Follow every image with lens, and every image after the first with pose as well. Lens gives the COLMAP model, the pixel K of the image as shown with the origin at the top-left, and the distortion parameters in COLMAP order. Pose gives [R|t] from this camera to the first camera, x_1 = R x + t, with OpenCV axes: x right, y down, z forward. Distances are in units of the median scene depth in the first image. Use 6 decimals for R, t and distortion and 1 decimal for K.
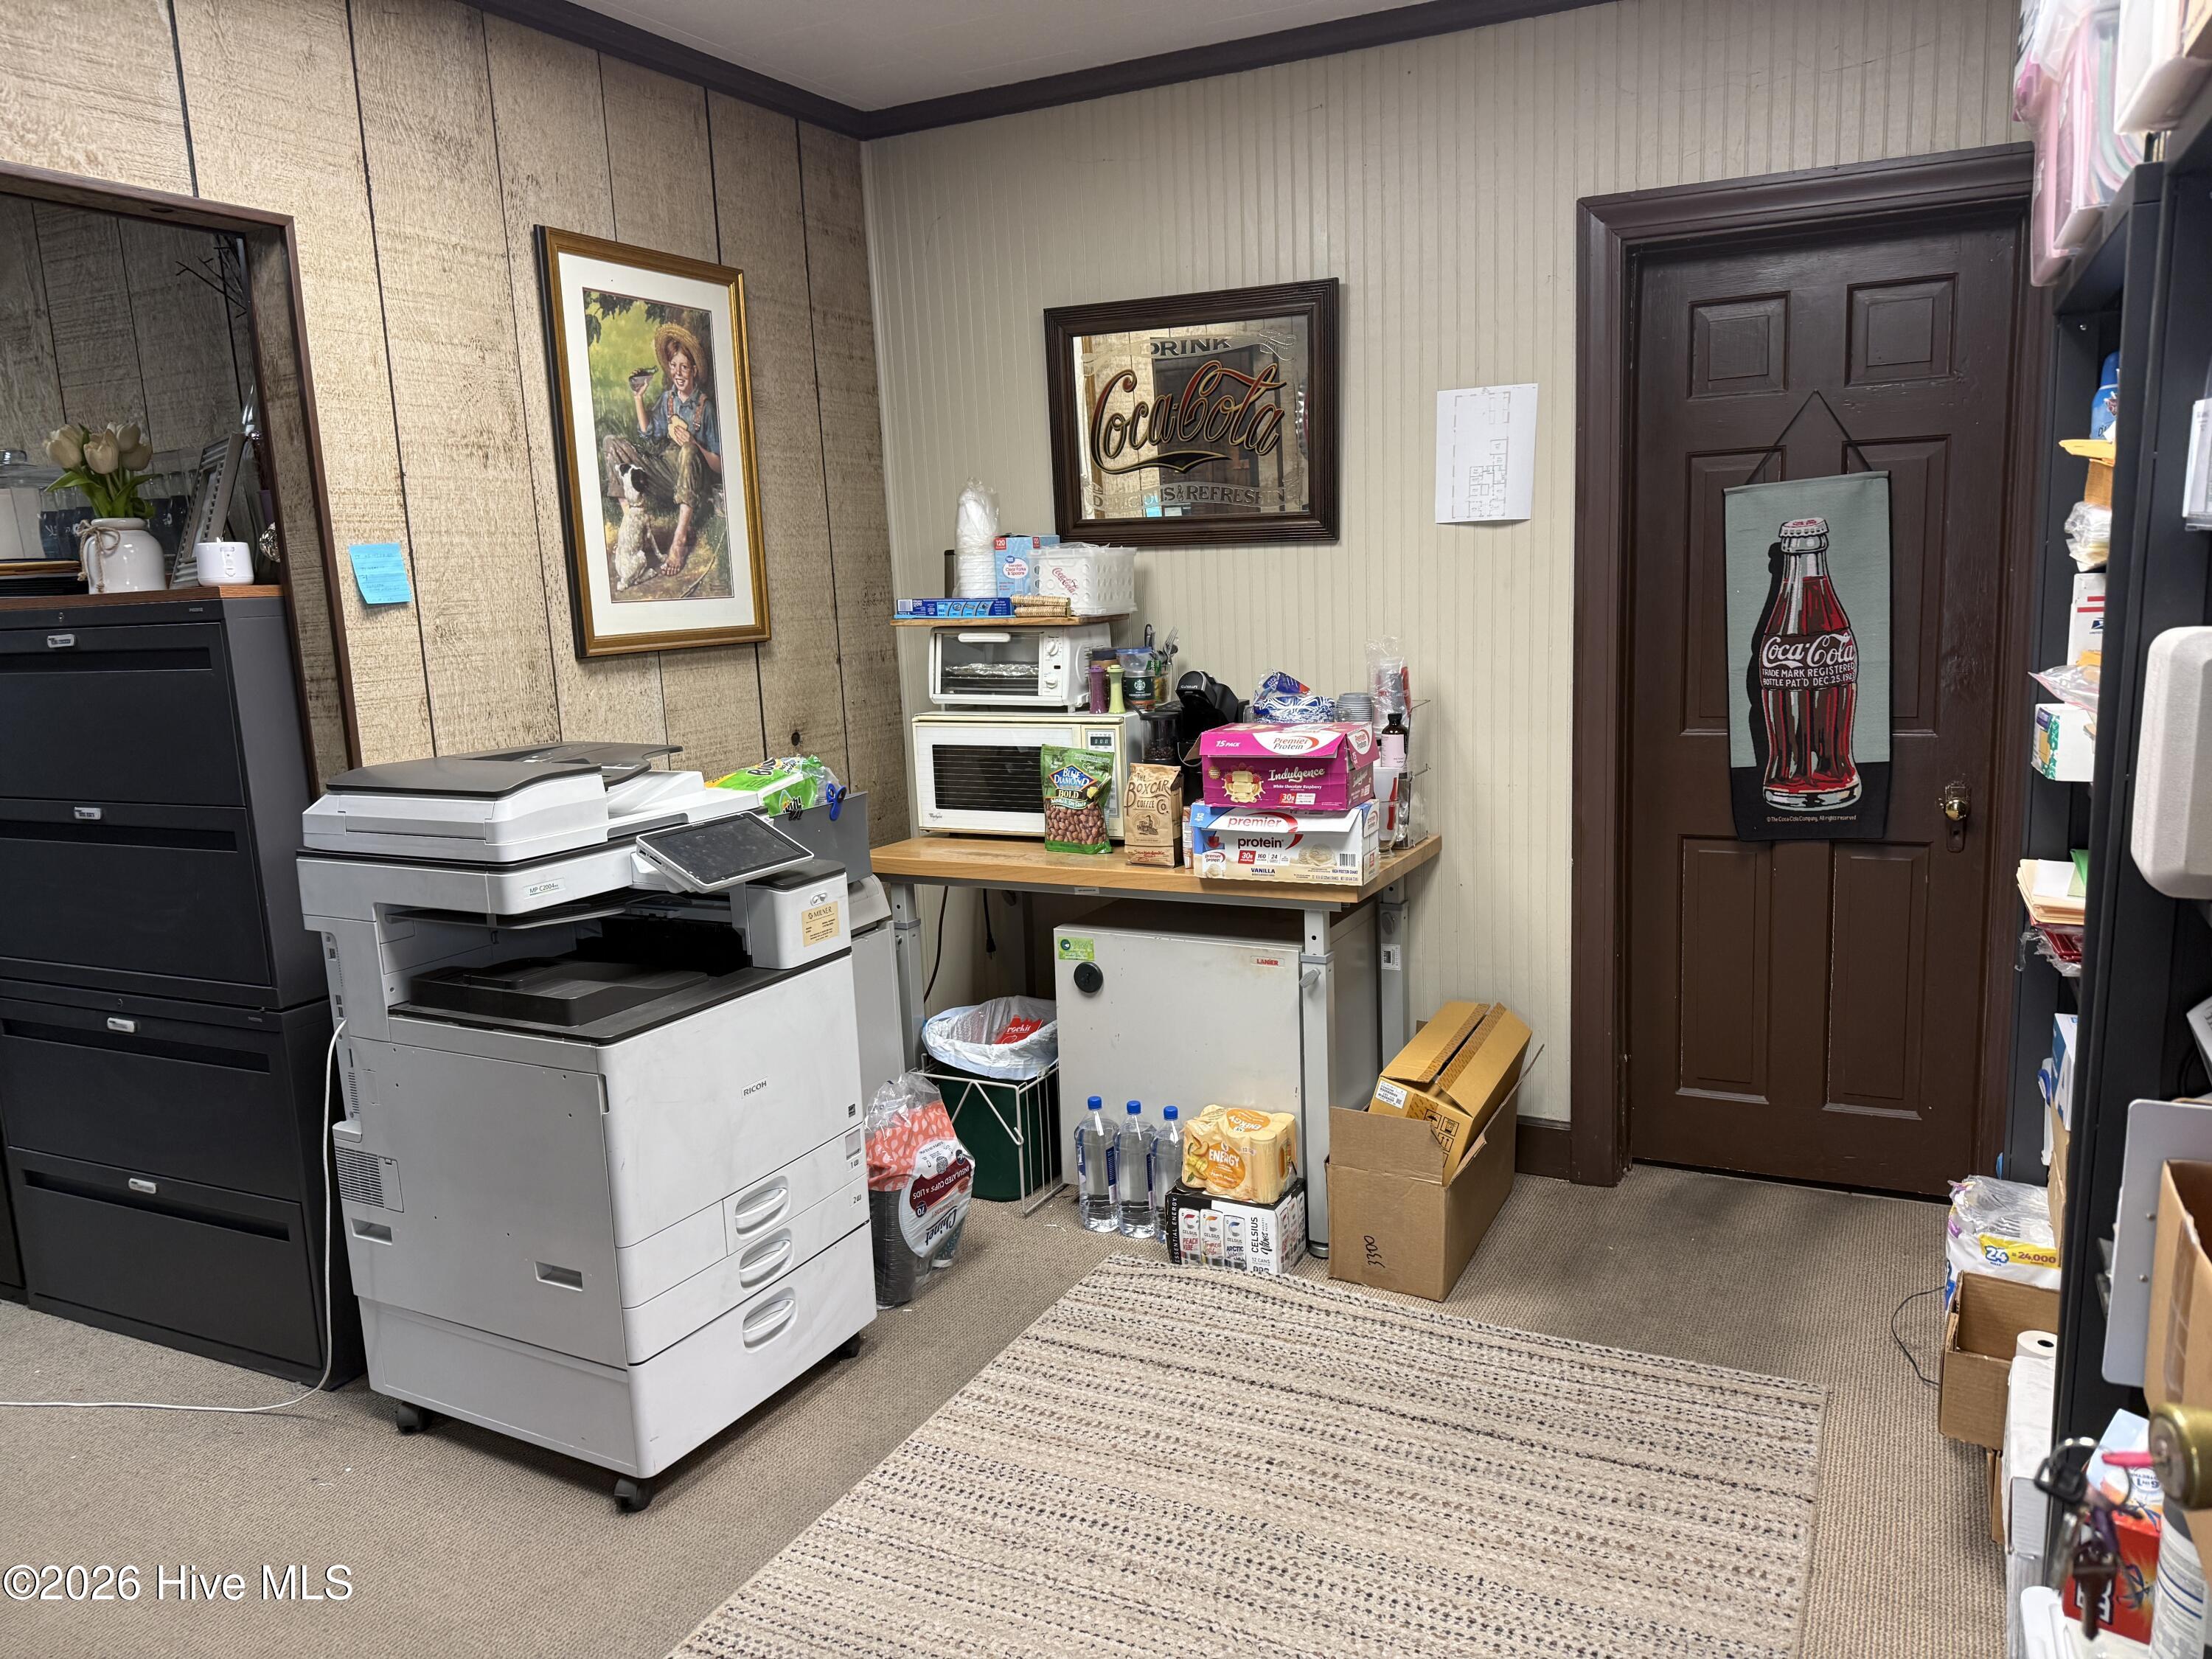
lens RADIAL K [[1571.6, 0, 1117.2], [0, 1571.6, 835.4], [0, 0, 1]] dist [0.001172, -0.003907]
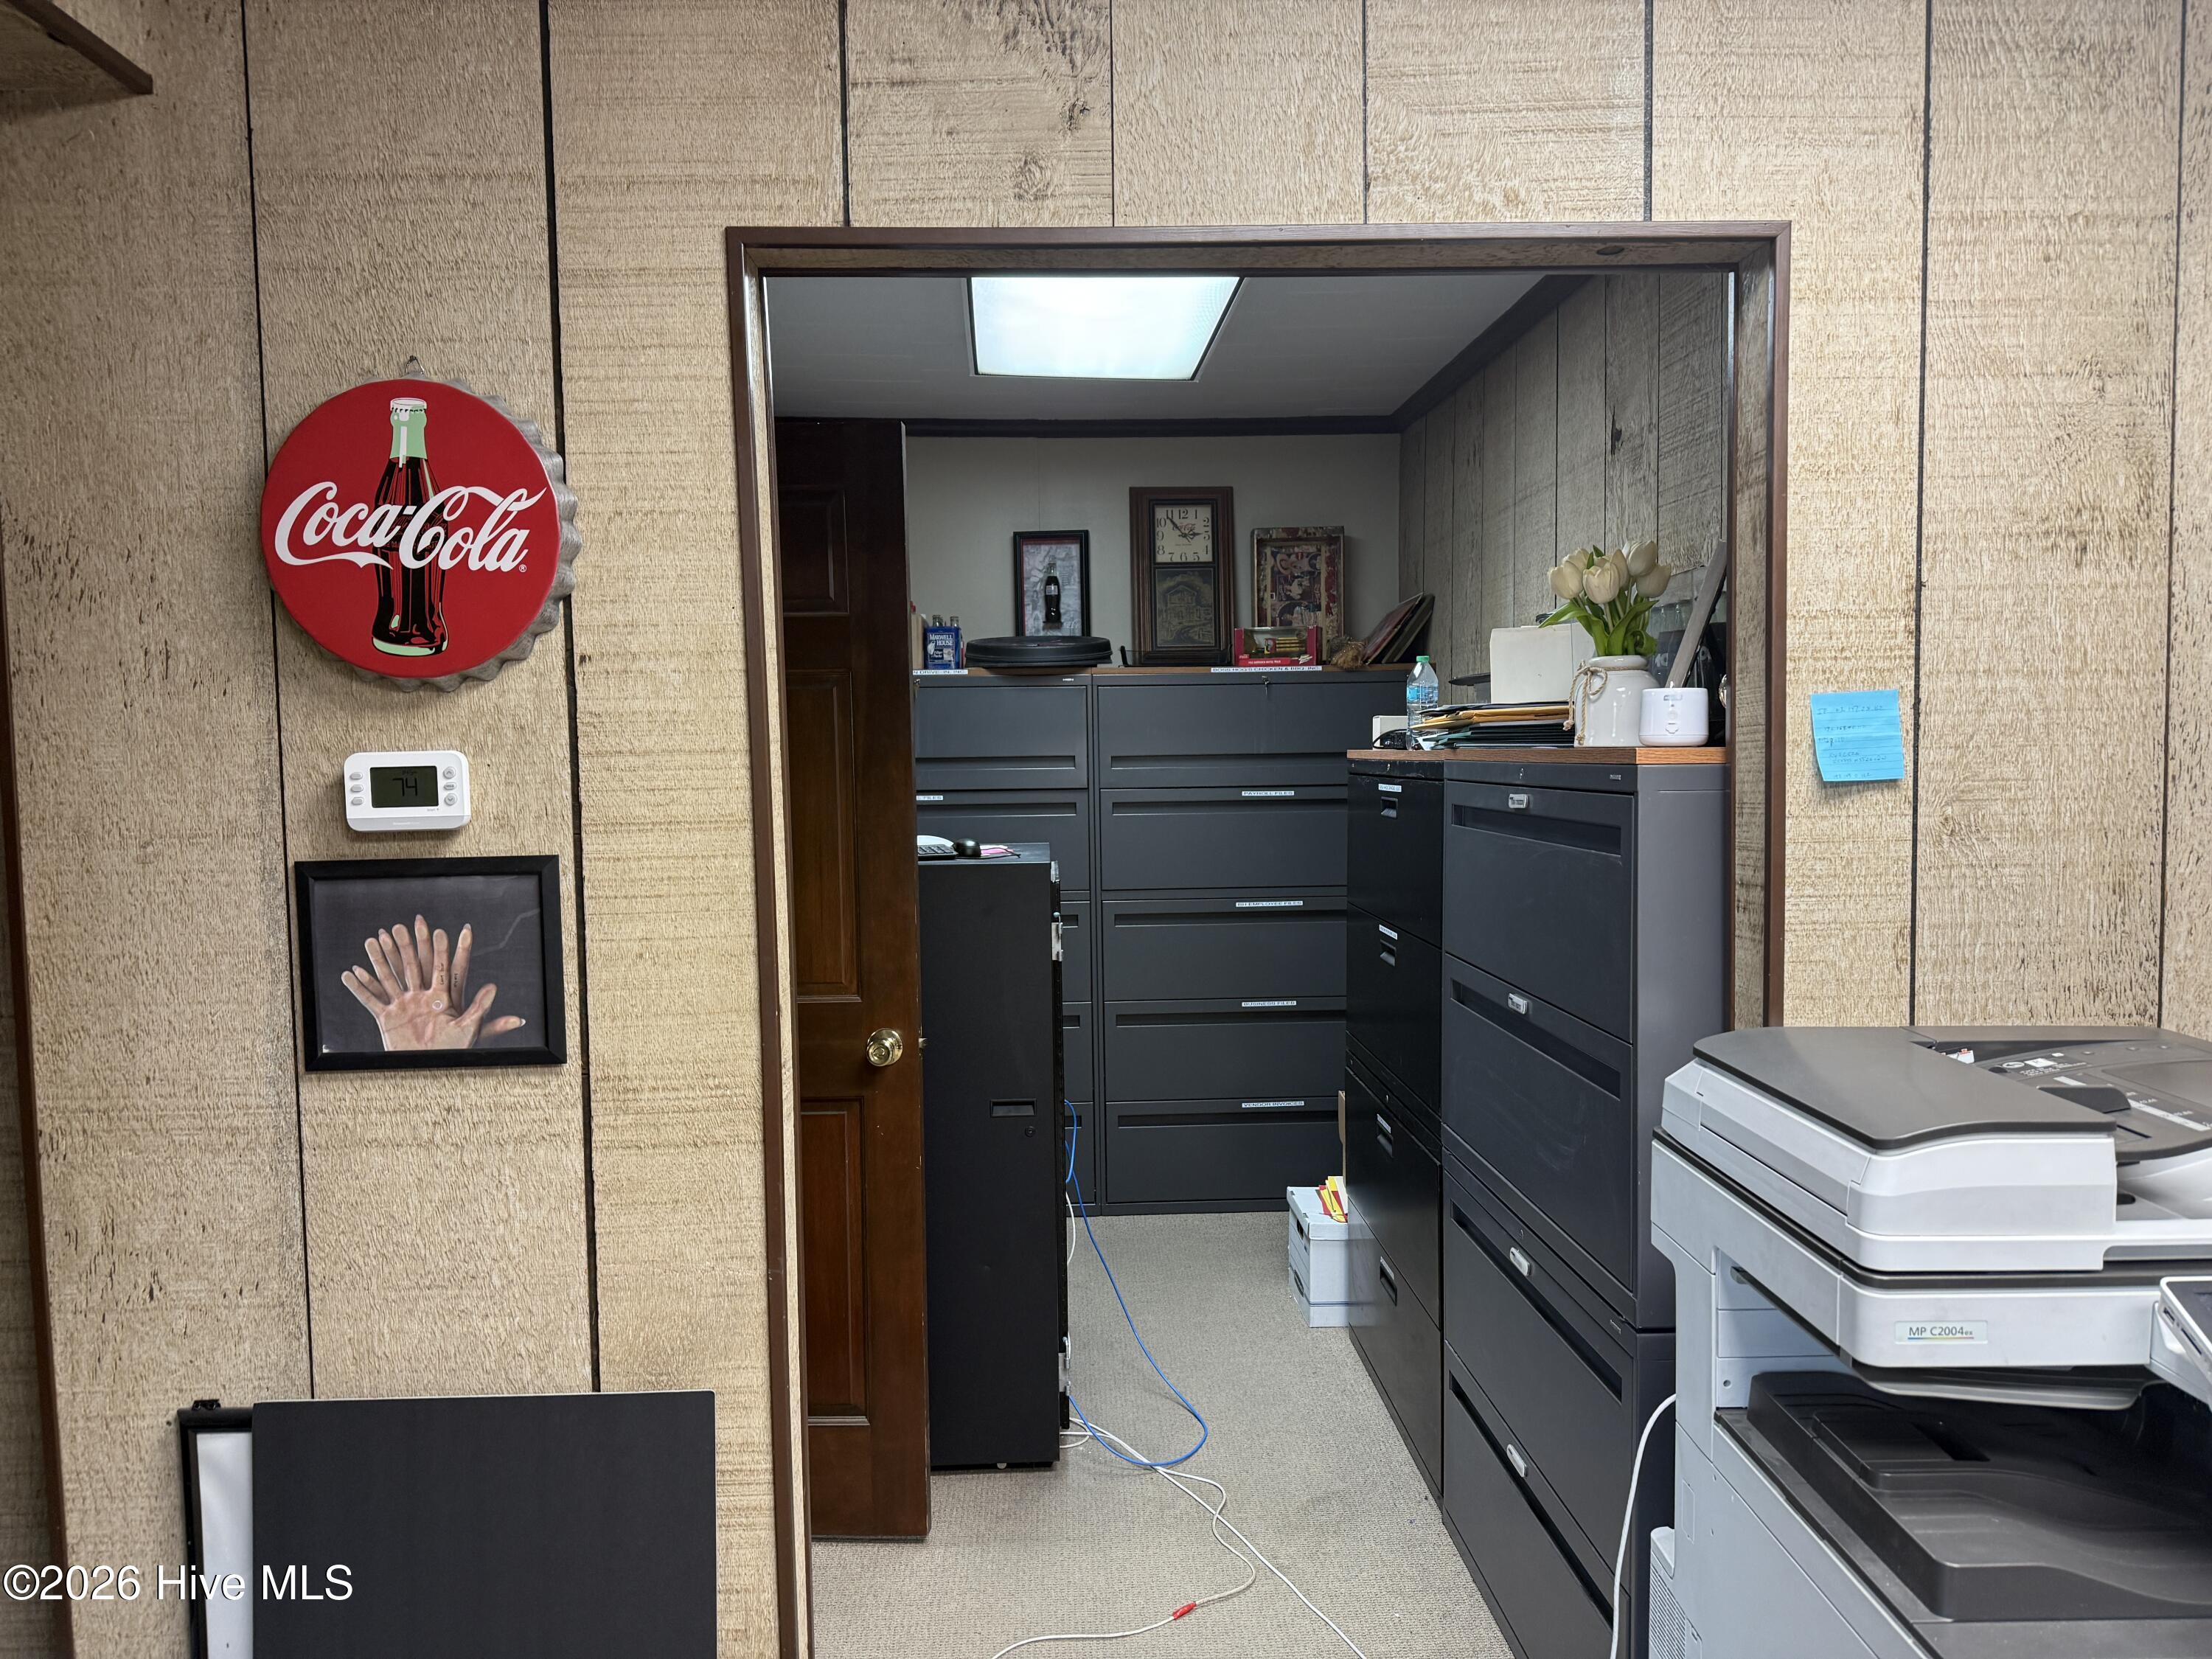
lens RADIAL K [[1571.6, 0, 1105.5], [0, 1571.6, 851.0], [0, 0, 1]] dist [0.001172, -0.003907]
pose [[0.482957, 0.094295, -0.870552, -0.041889], [-0.150055, 0.988391, 0.023813, -0.086399], [0.862691, 0.119130, 0.491500, 0.405697]]
